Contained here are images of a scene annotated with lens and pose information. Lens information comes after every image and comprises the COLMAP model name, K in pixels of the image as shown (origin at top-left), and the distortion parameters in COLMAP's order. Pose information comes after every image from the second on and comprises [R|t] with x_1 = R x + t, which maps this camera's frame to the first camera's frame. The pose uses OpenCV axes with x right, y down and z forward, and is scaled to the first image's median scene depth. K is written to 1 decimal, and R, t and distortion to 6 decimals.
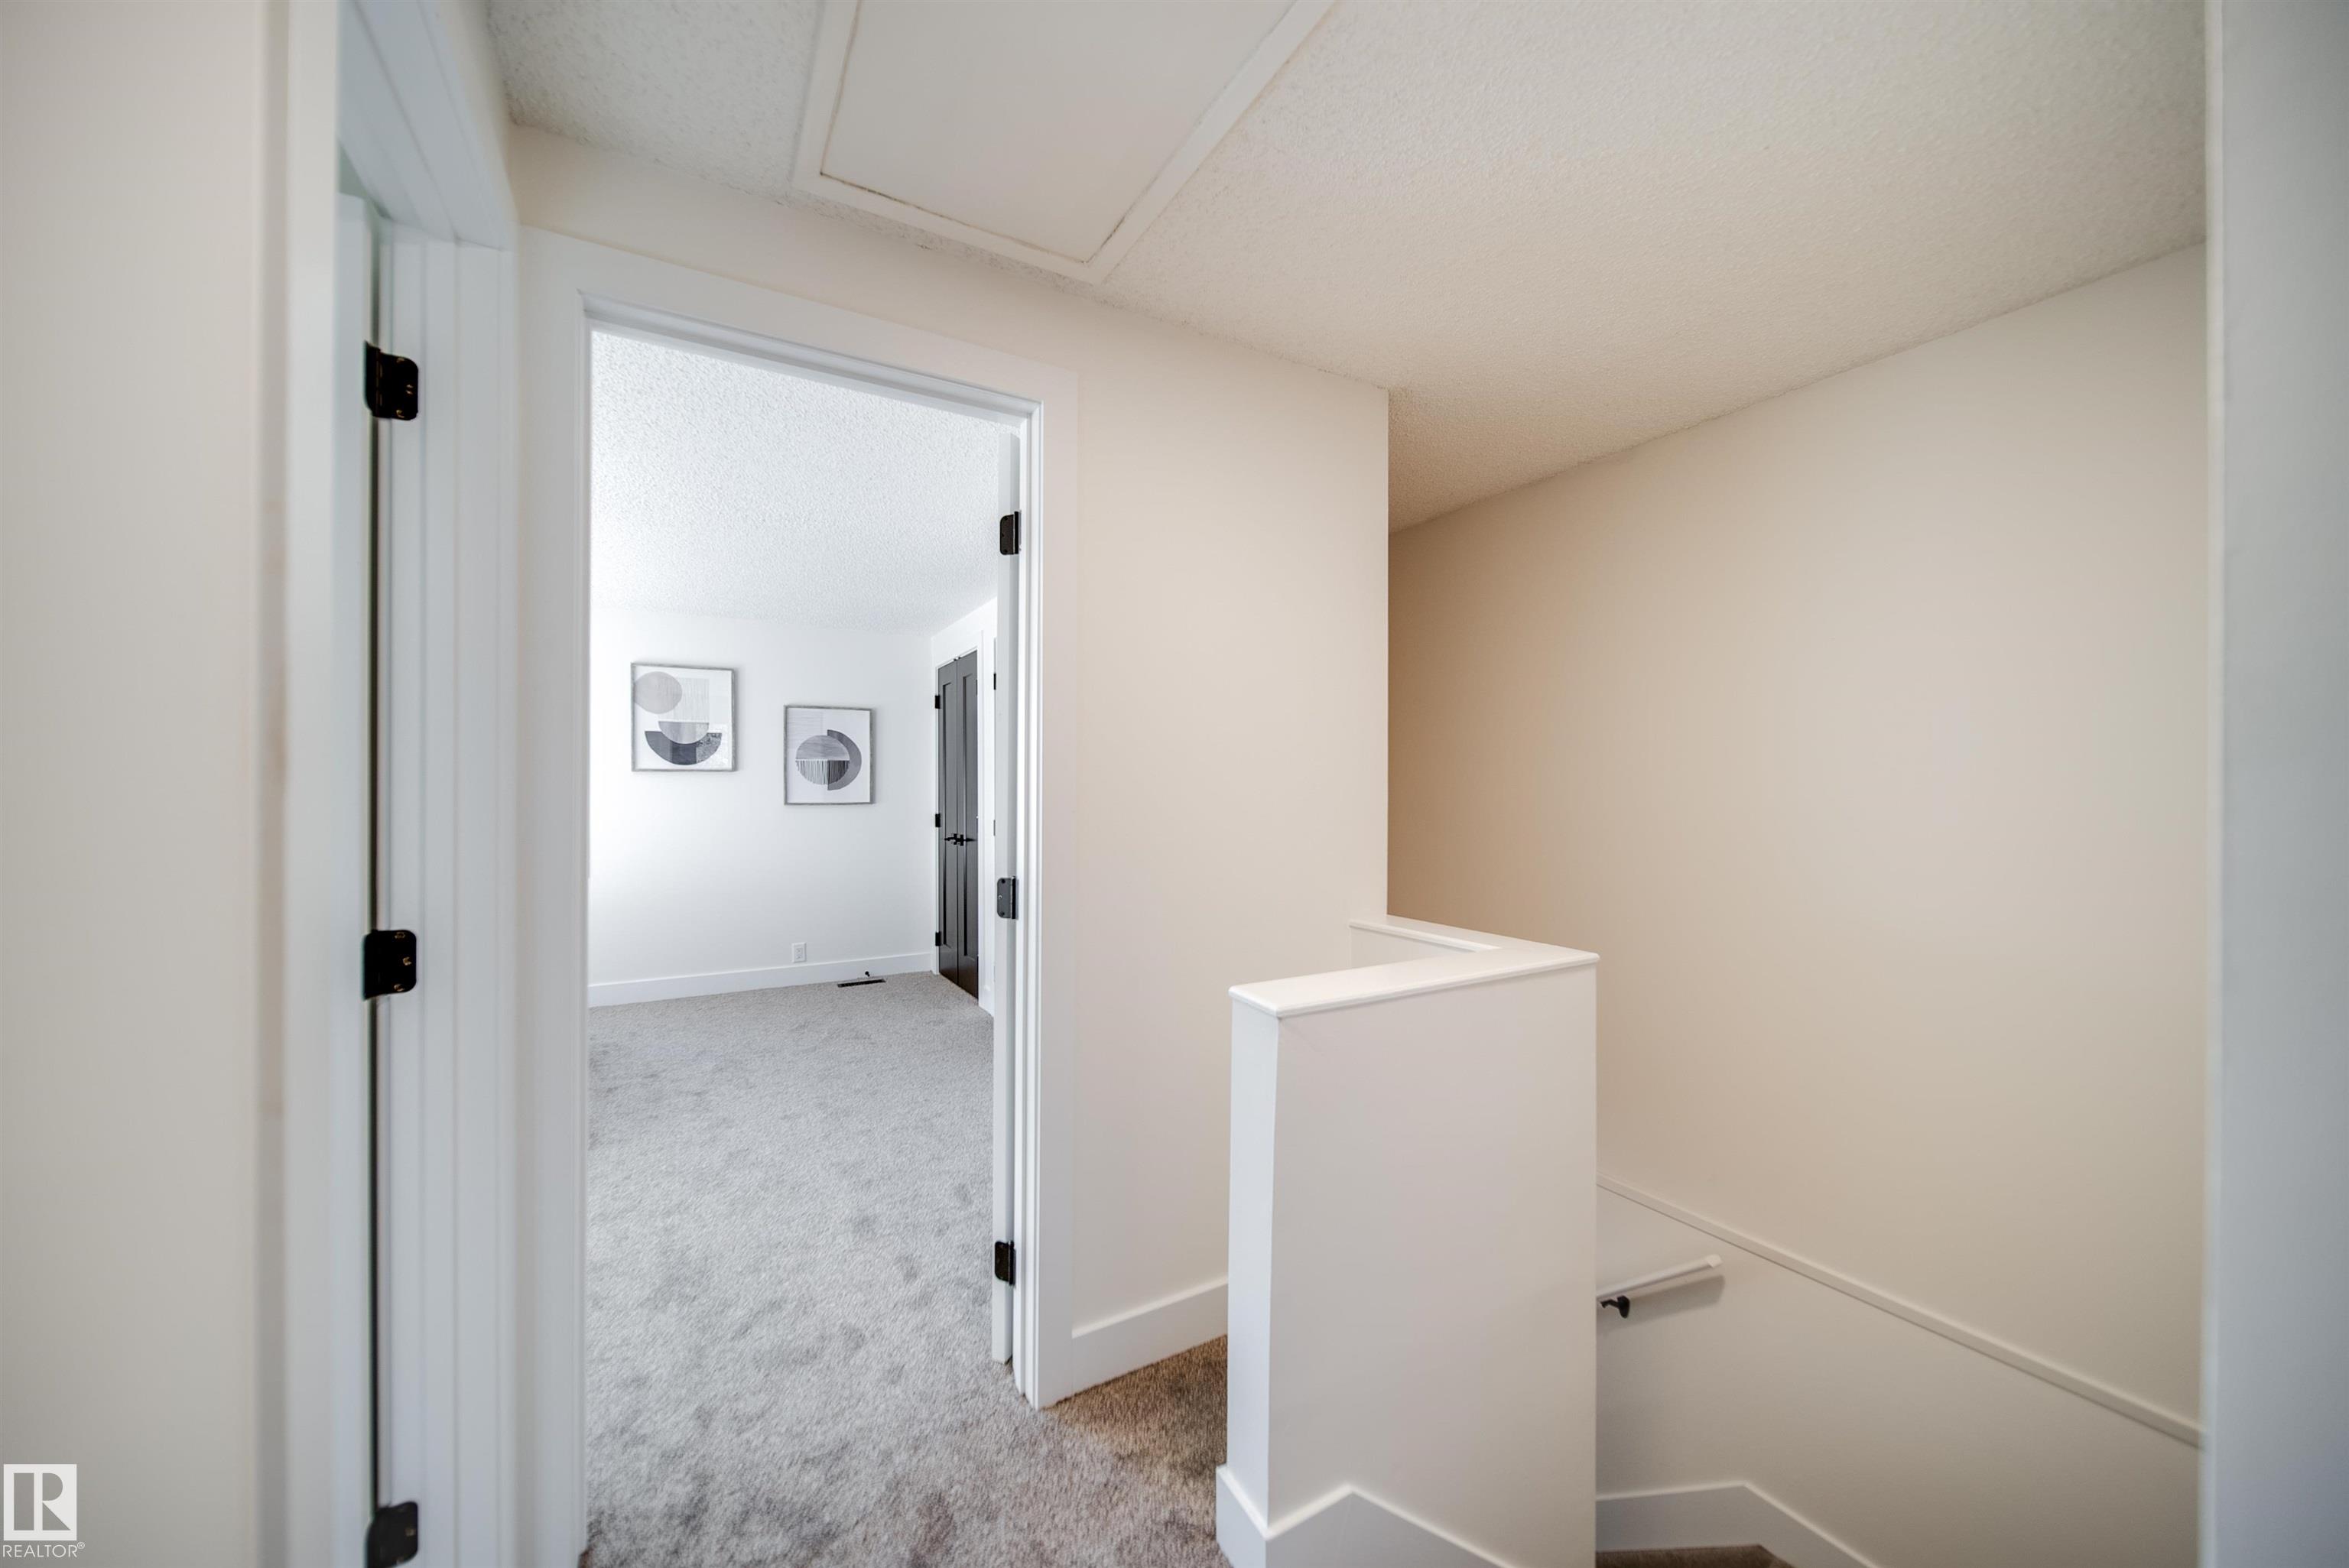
lens RADIAL K [[831.7, 0, 1161.7], [0, 831.7, 785.2], [0, 0, 1]] dist [-0.001134, -0.001012]
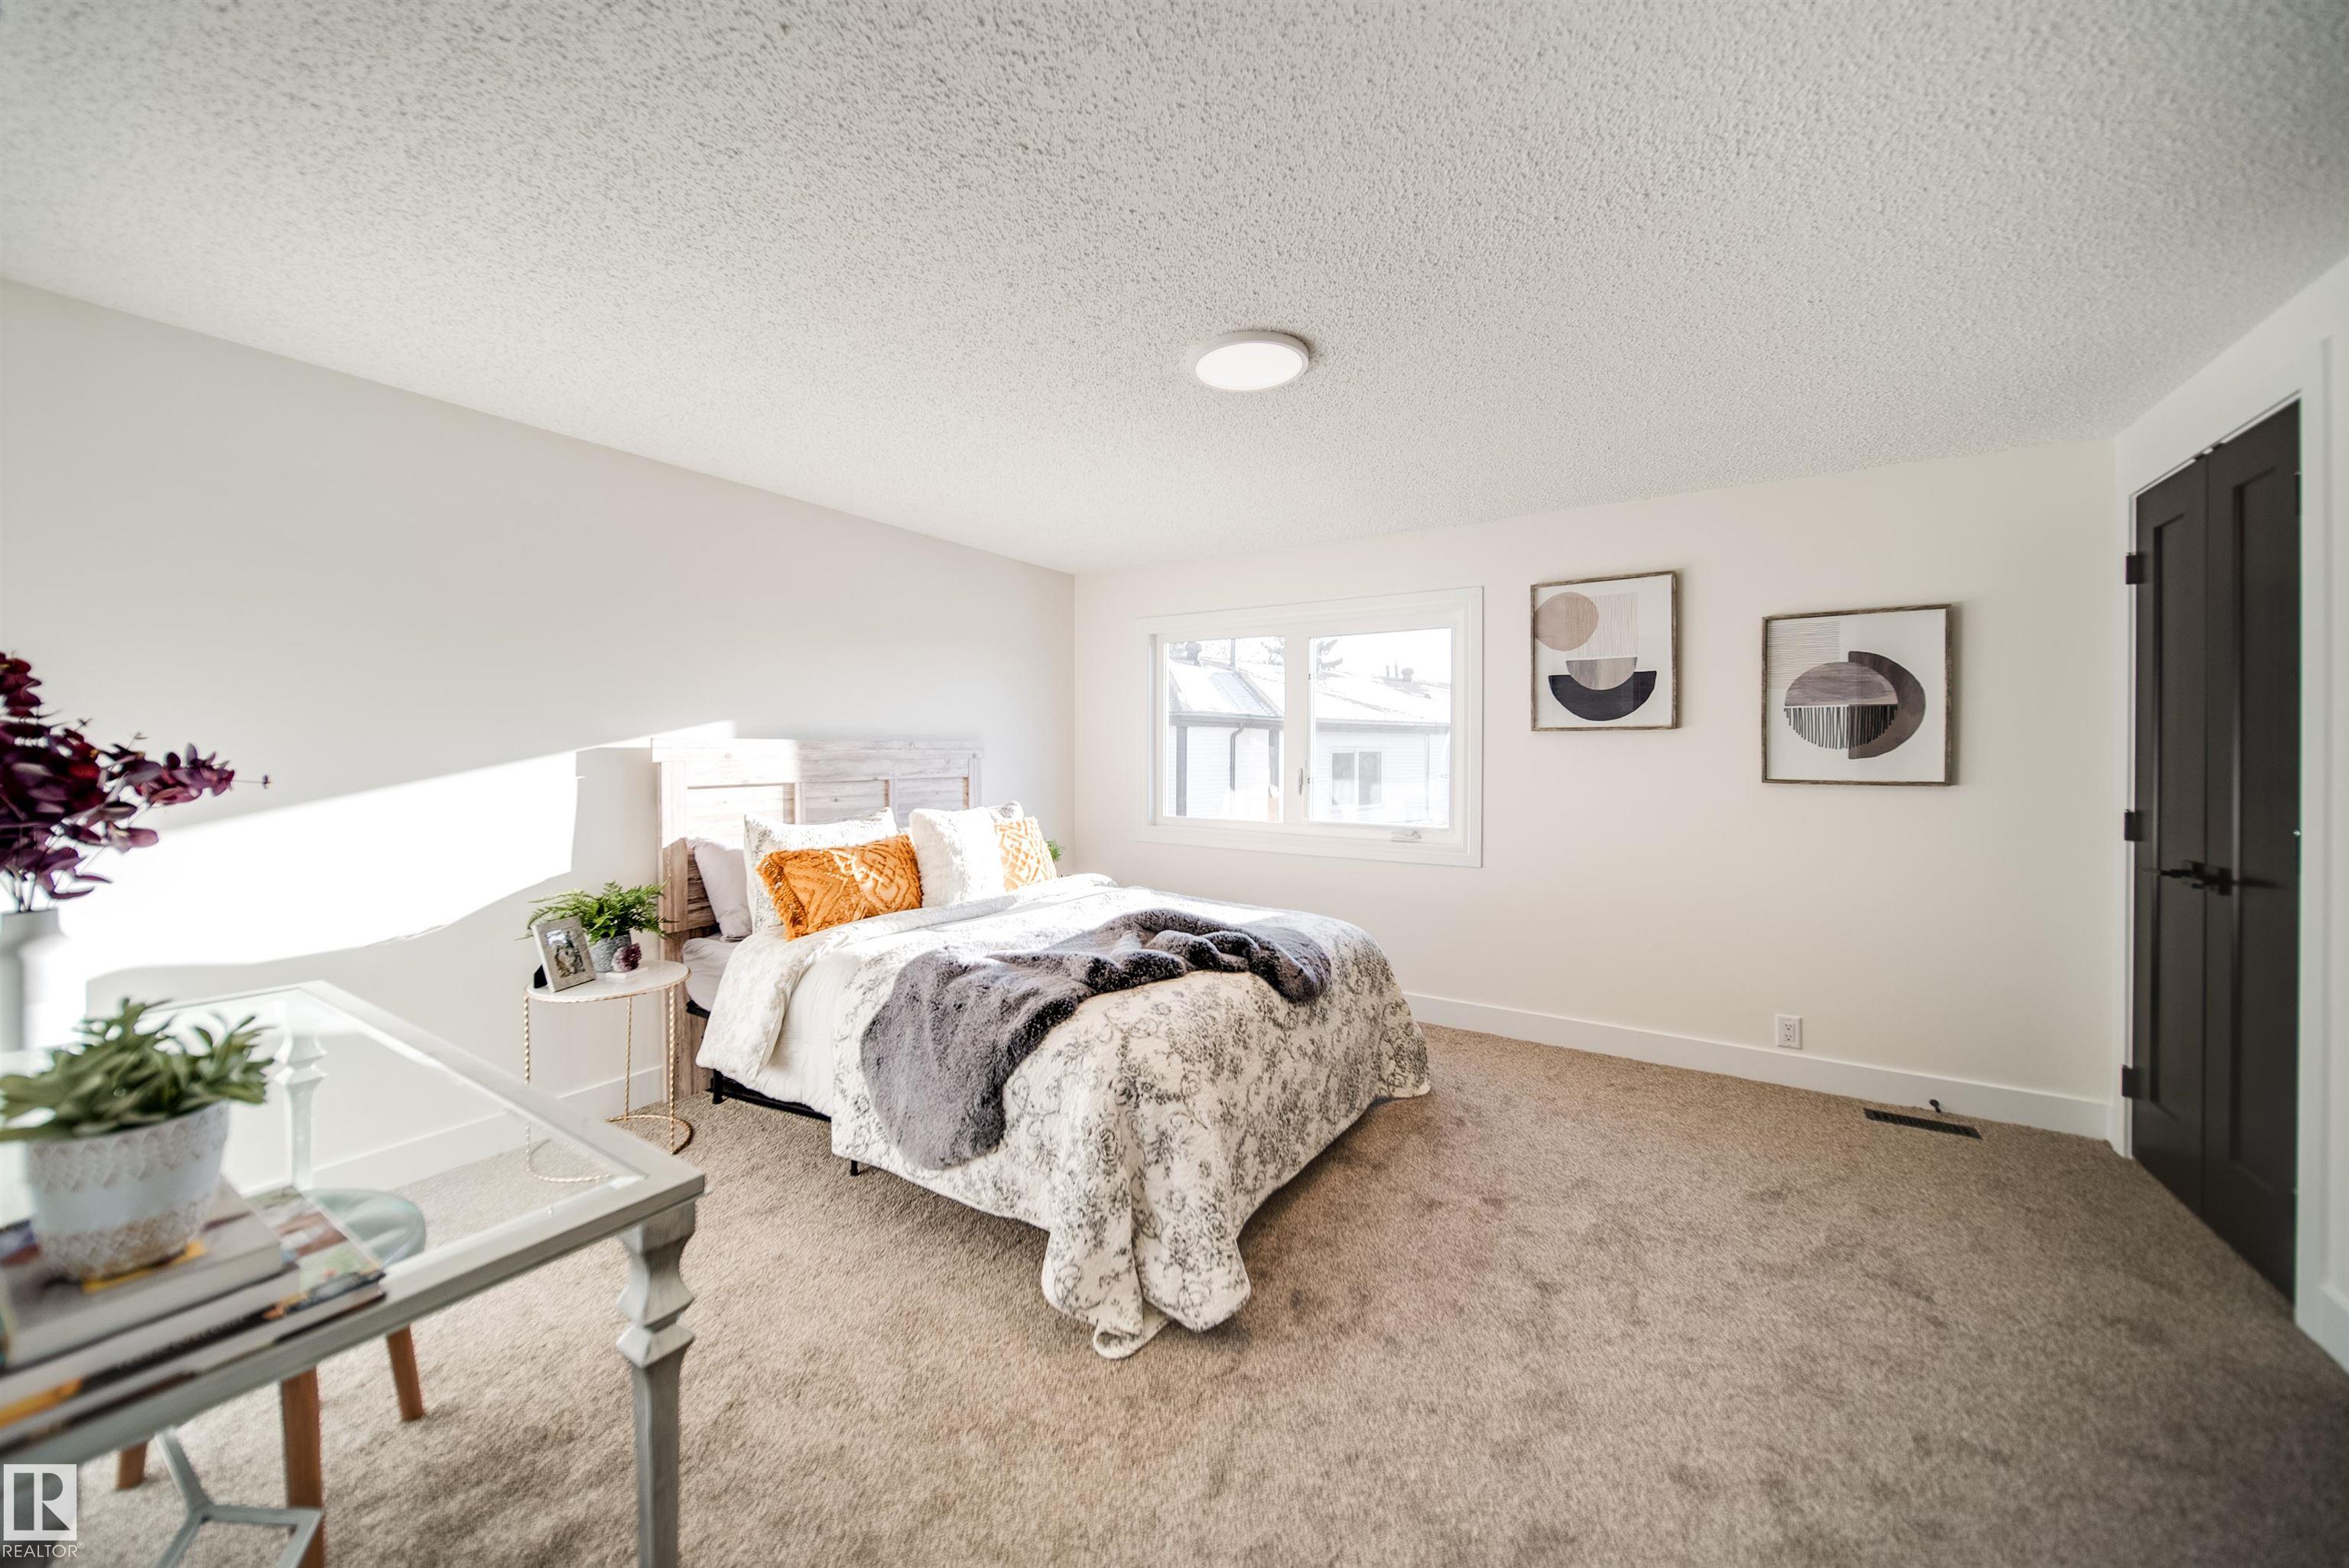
lens RADIAL K [[831.7, 0, 1161.3], [0, 831.7, 758.3], [0, 0, 1]] dist [-0.001134, -0.001012]
pose [[0.449959, 0.009643, -0.892997, -0.111988], [0.002037, 0.999928, 0.011824, -0.001606], [0.893047, -0.007139, 0.449906, 0.342411]]
